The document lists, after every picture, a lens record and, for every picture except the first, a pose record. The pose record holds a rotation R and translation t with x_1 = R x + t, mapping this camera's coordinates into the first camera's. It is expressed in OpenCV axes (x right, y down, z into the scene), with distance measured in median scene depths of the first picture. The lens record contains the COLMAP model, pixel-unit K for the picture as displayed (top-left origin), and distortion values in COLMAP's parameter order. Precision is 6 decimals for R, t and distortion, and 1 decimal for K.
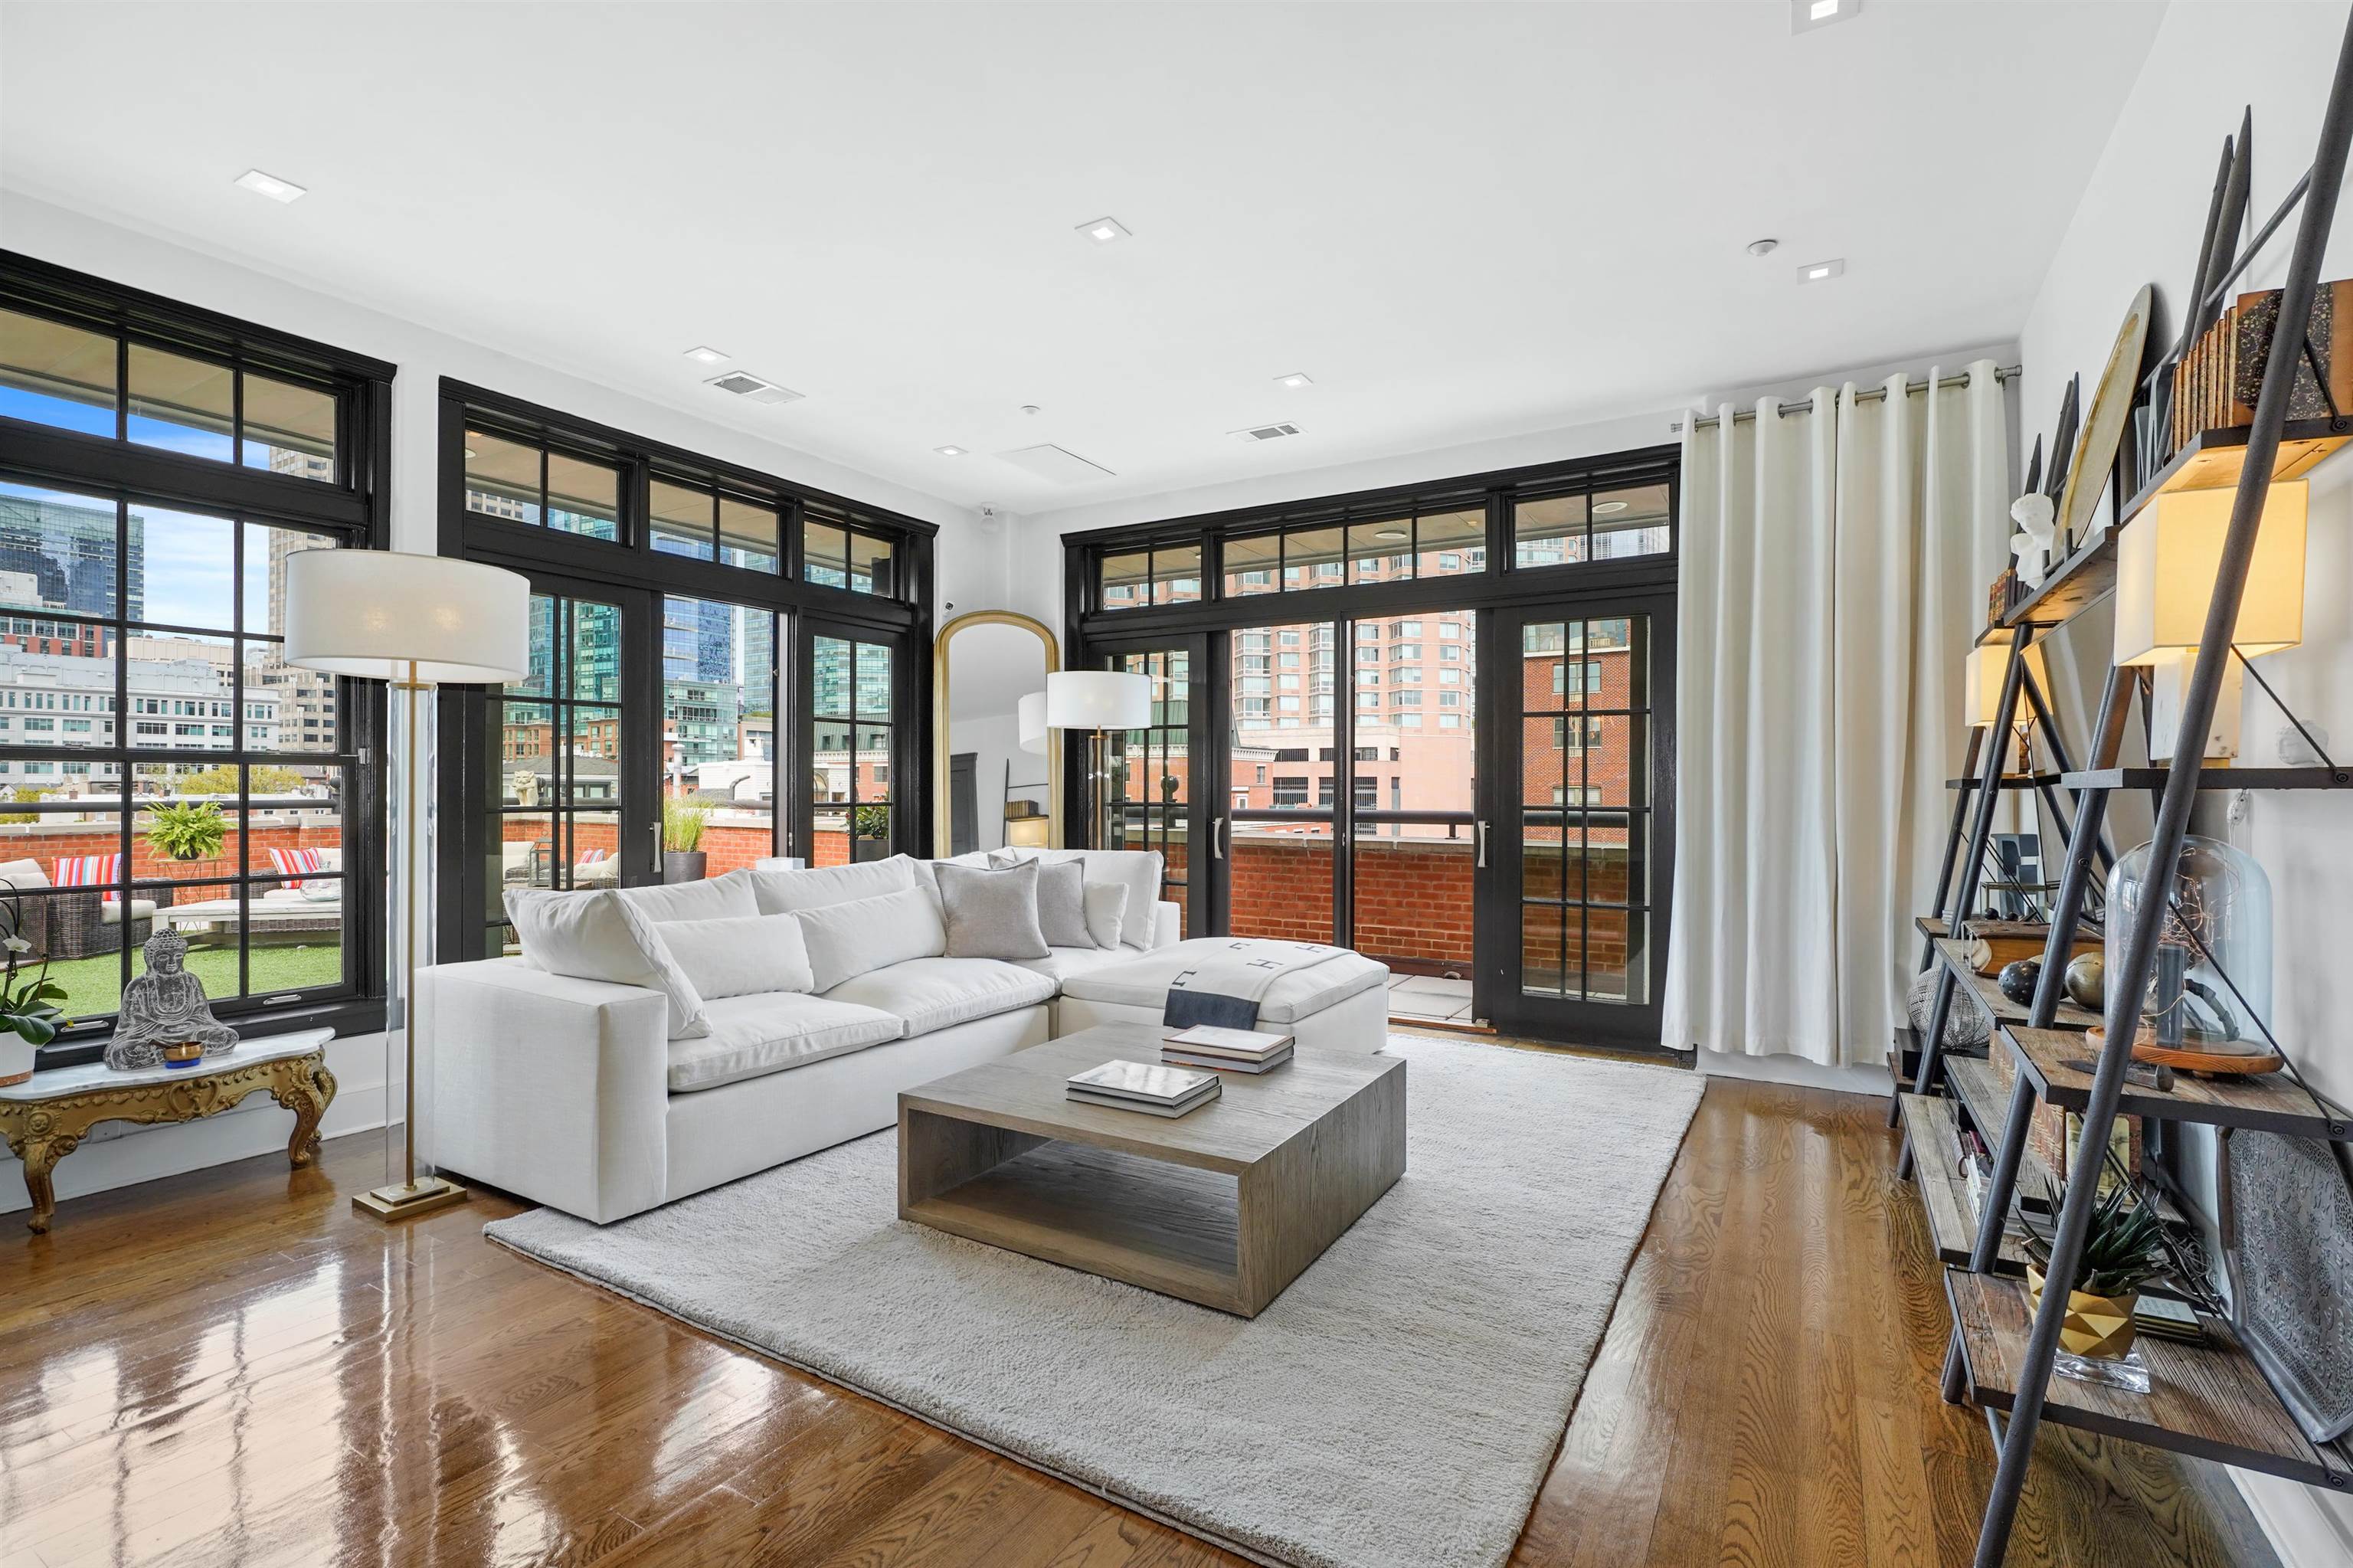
lens RADIAL K [[1074.5, 0, 1178.6], [0, 1074.5, 783.4], [0, 0, 1]] dist [-0.001162, 0.000471]
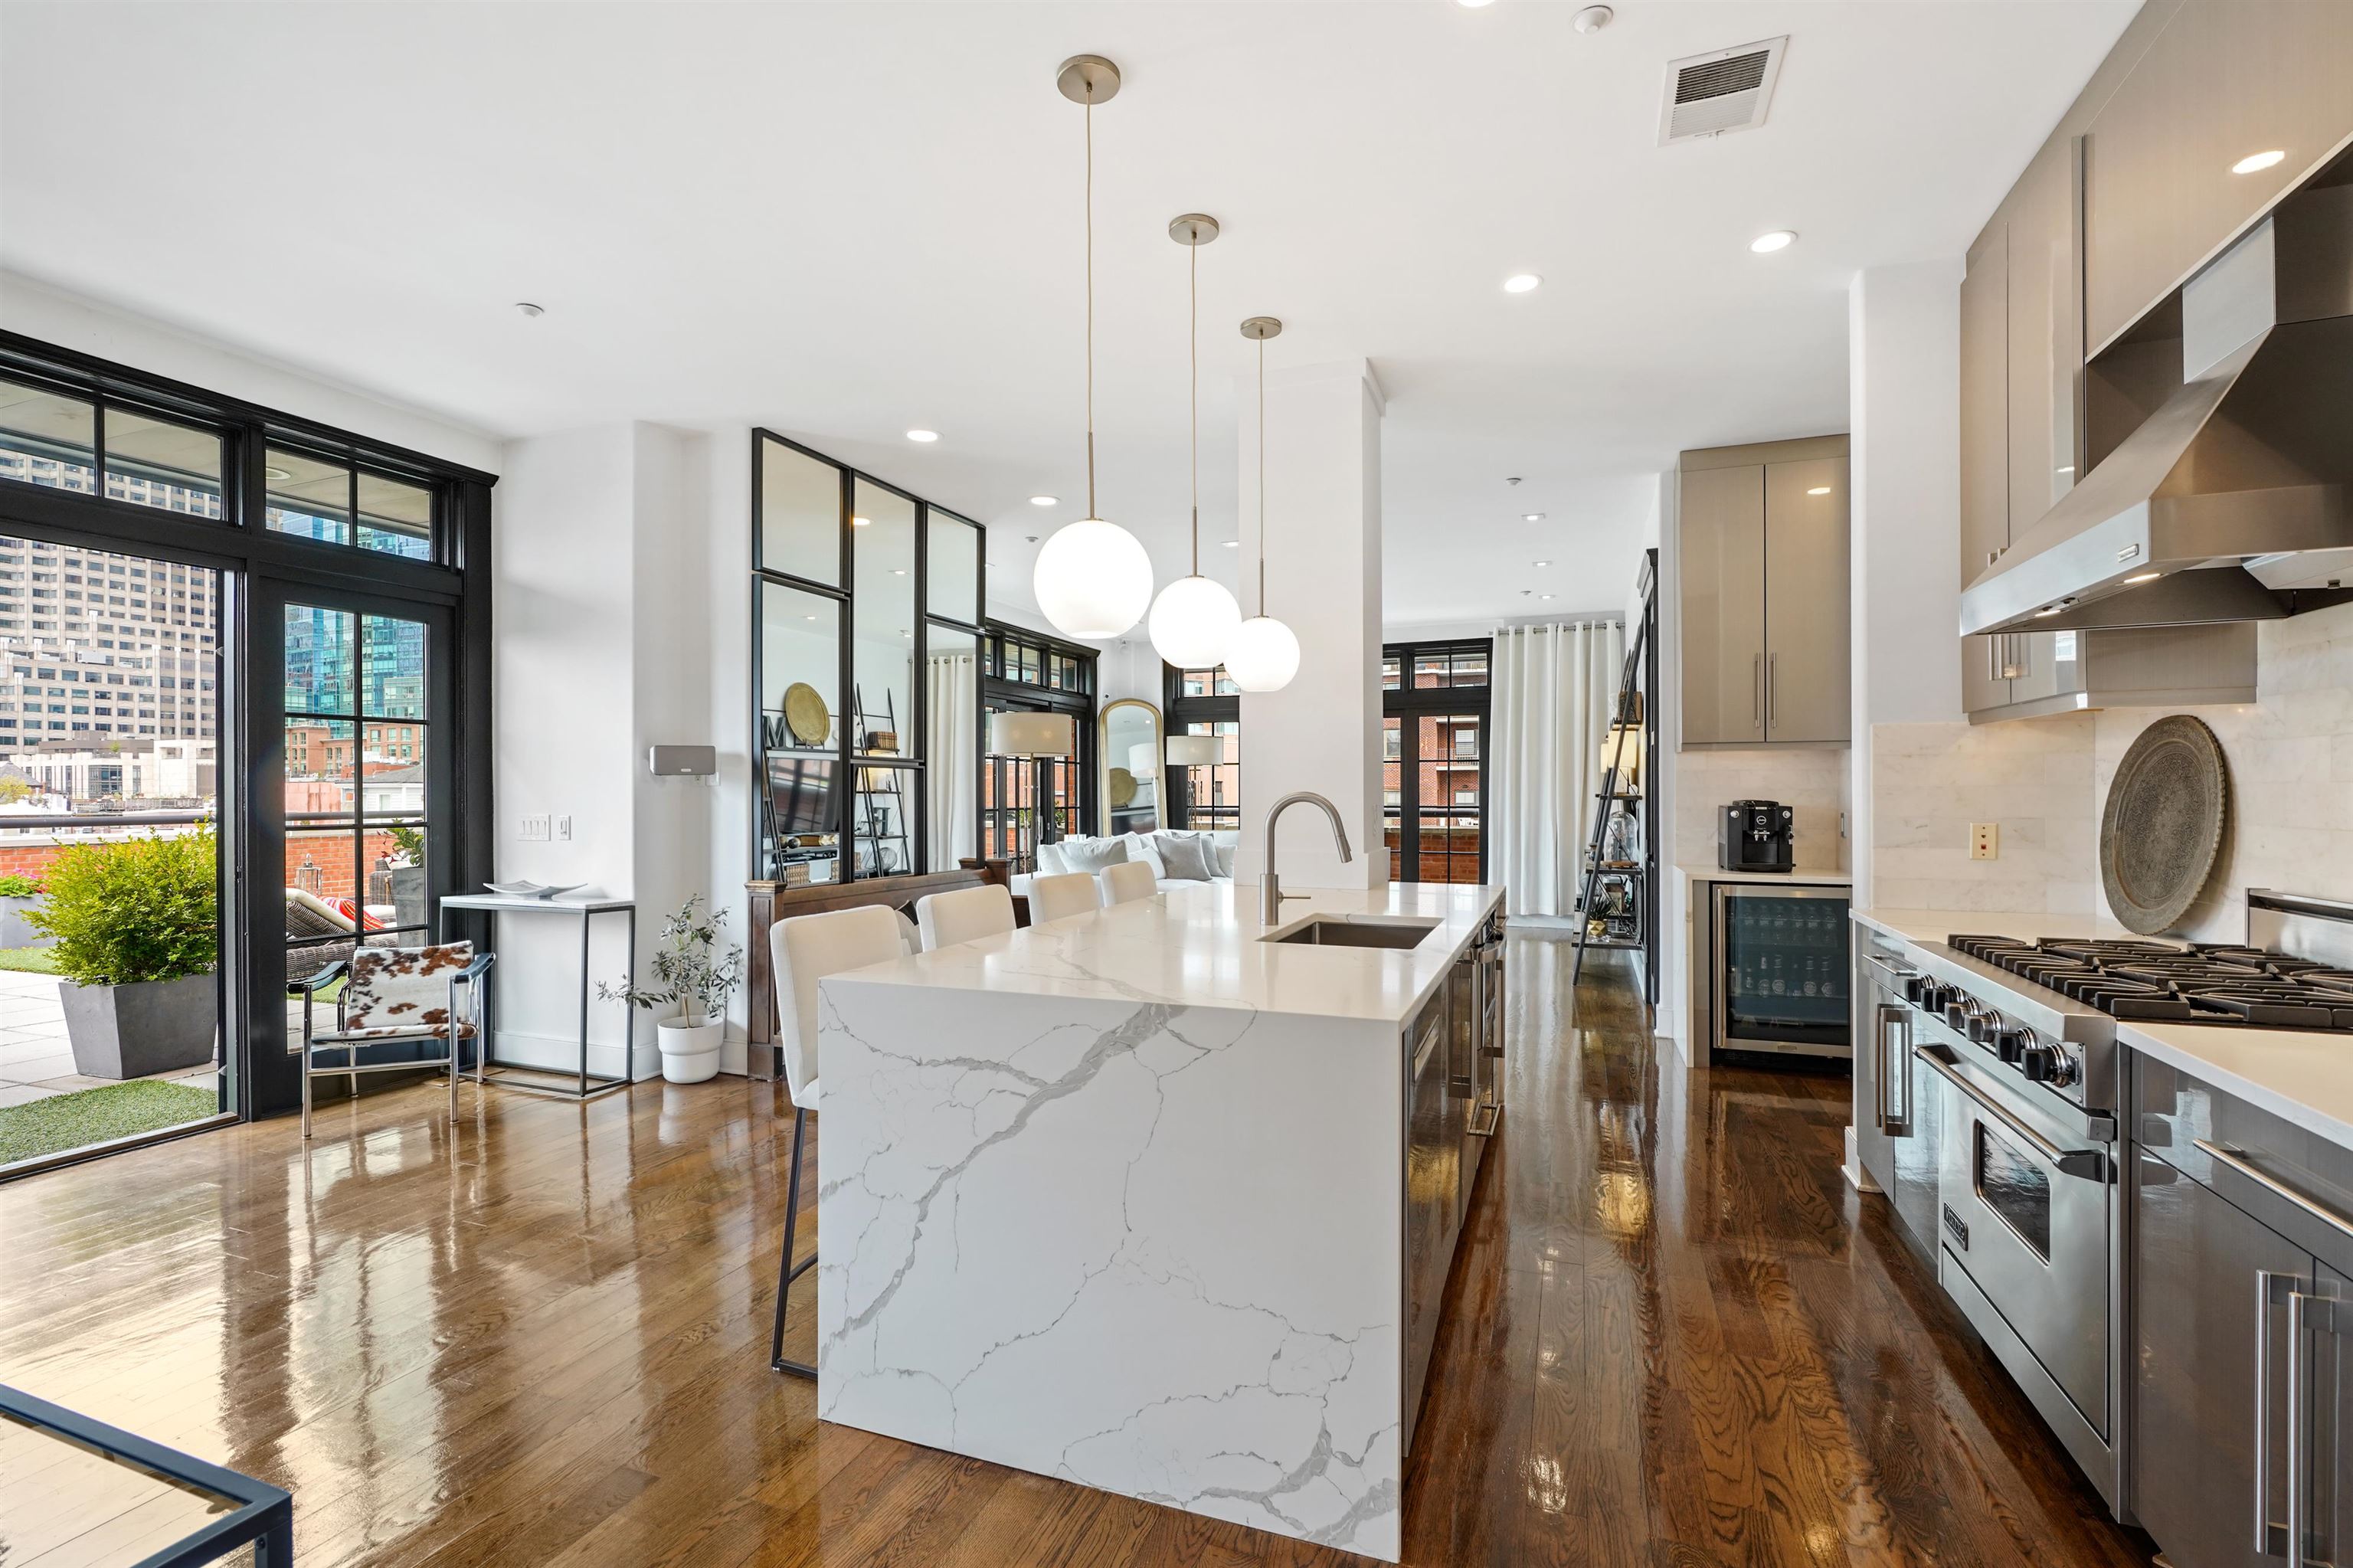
lens RADIAL K [[1074.5, 0, 1183.9], [0, 1074.5, 793.9], [0, 0, 1]] dist [-0.001162, 0.000471]
pose [[0.983444, -0.005563, 0.181127, -0.657867], [0.004335, 0.999965, 0.007176, -0.023141], [-0.181160, -0.006272, 0.983434, -1.247176]]
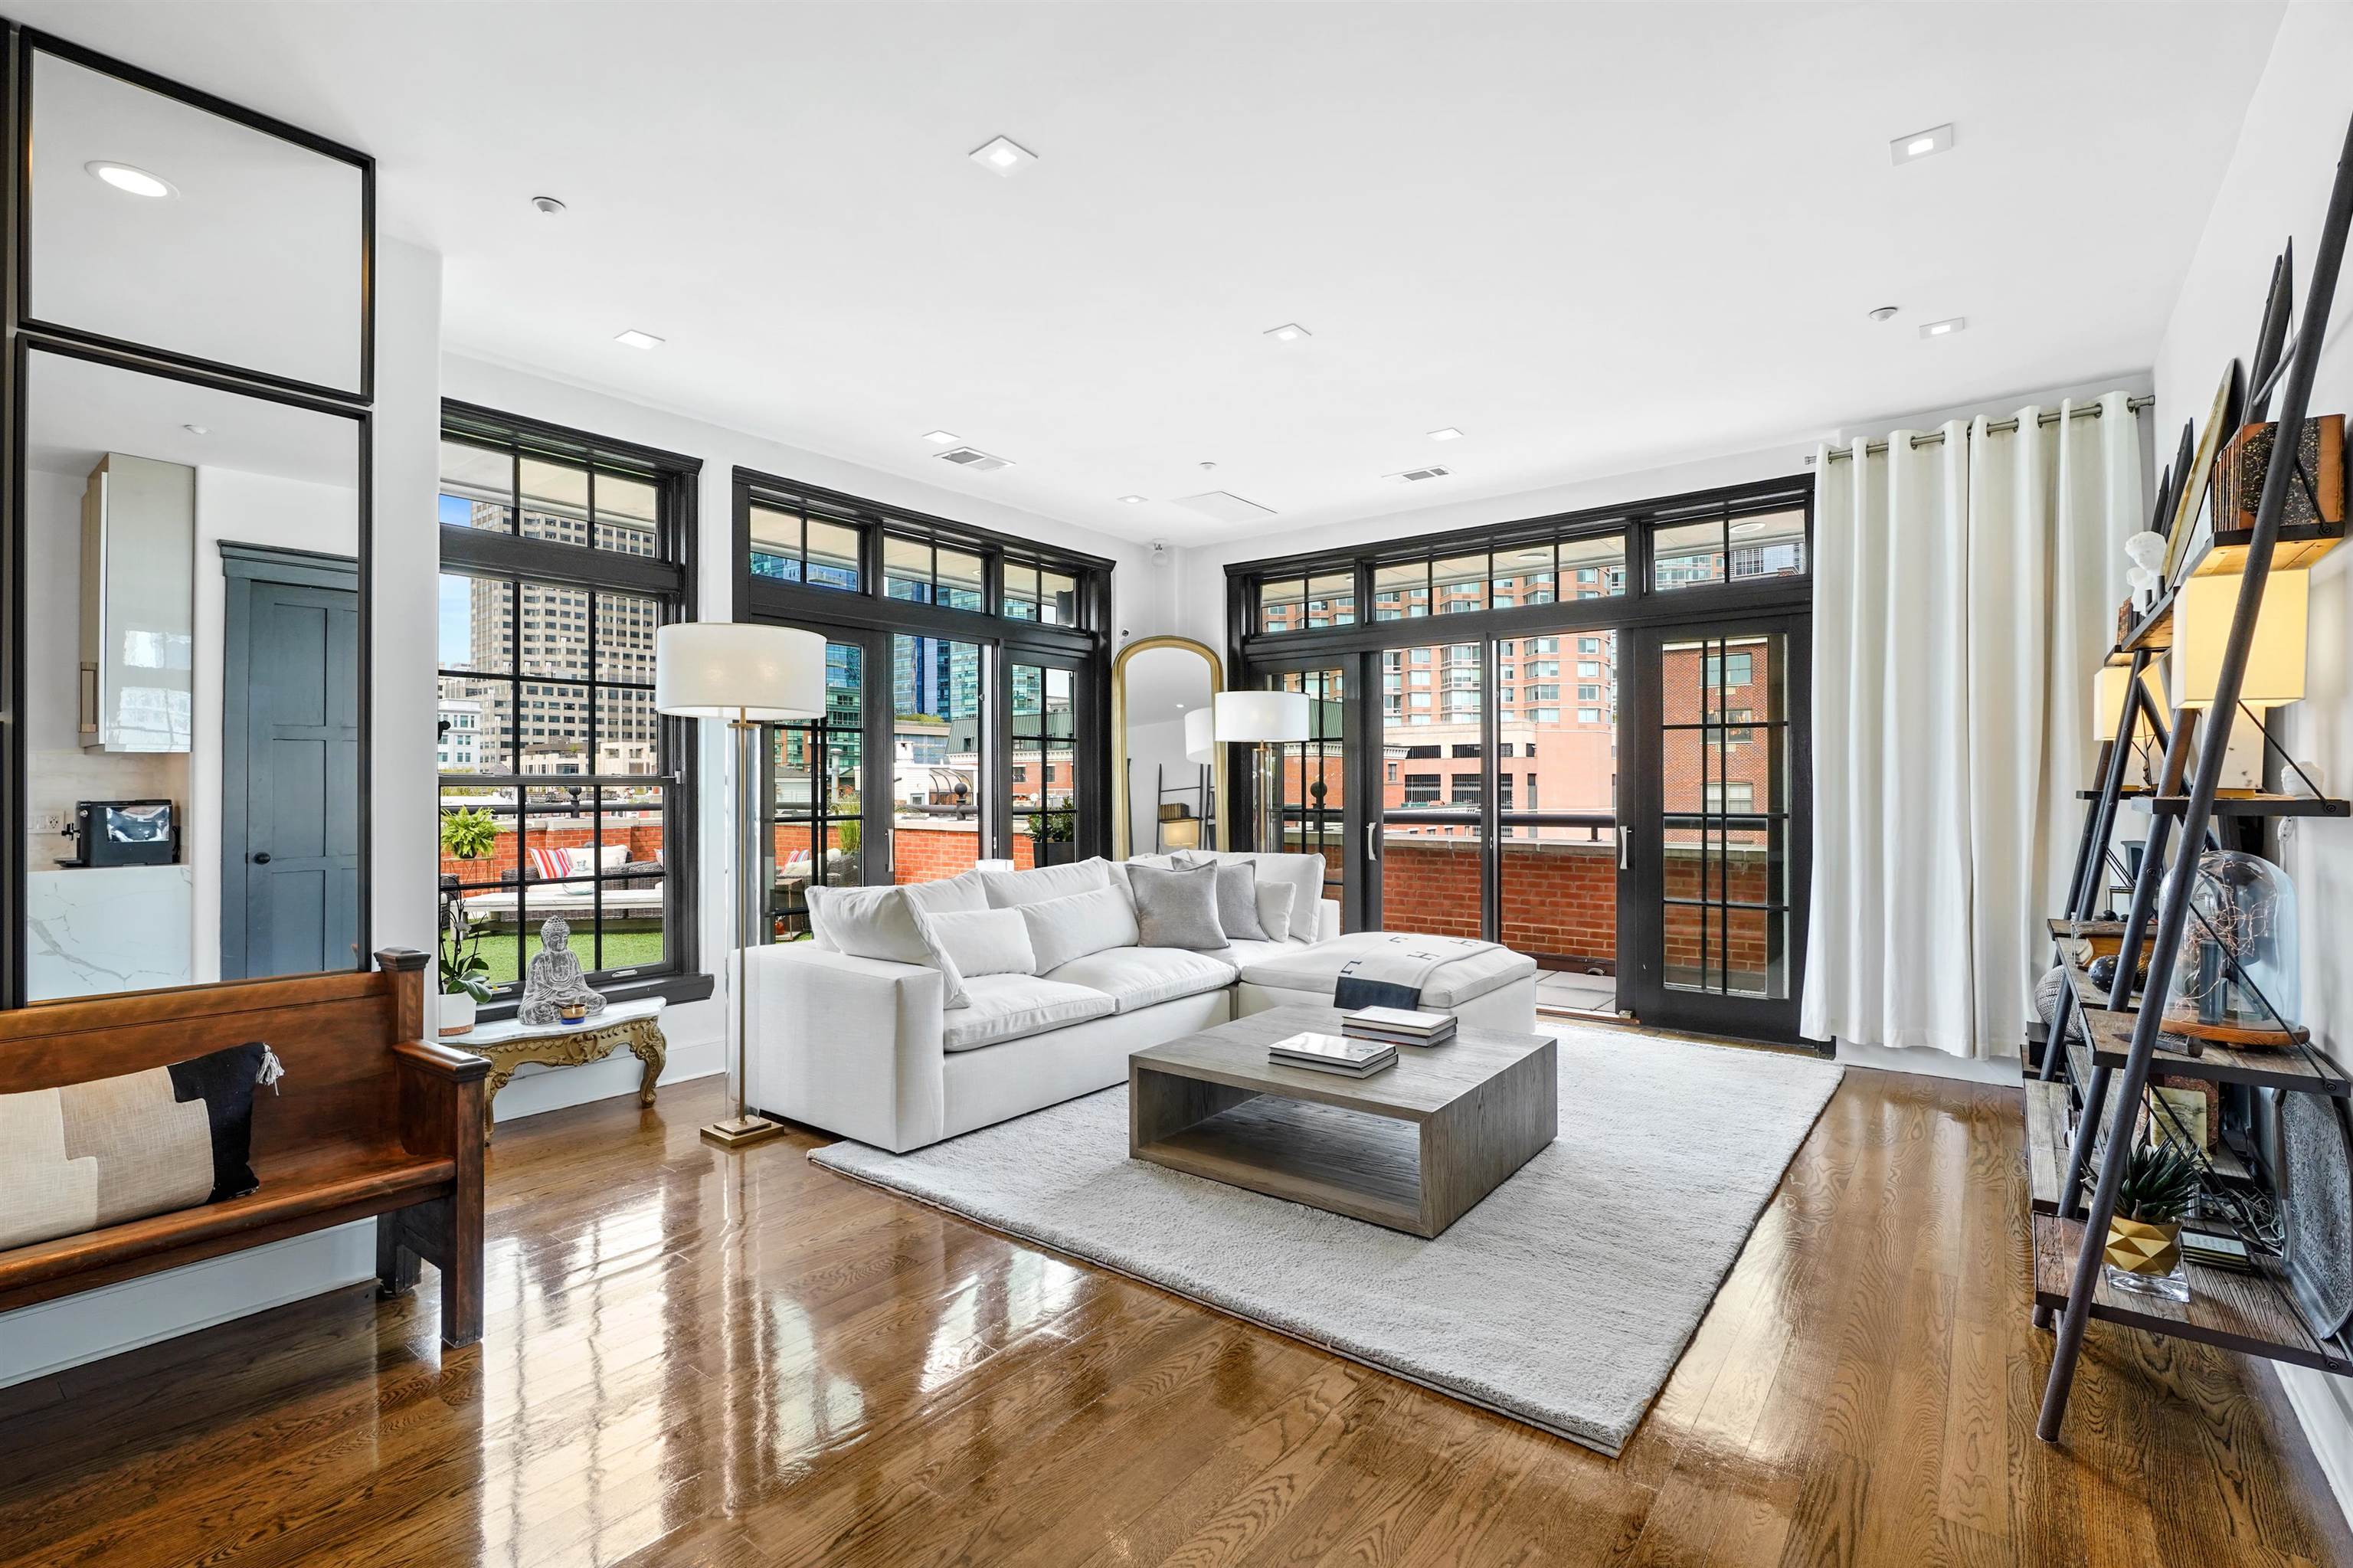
lens RADIAL K [[1074.5, 0, 1179.2], [0, 1074.5, 778.5], [0, 0, 1]] dist [-0.001162, 0.000471]
pose [[0.993064, -0.006988, -0.117364, -0.044710], [0.006749, 0.999974, -0.002433, -0.017890], [0.117378, 0.001624, 0.993086, -0.161085]]
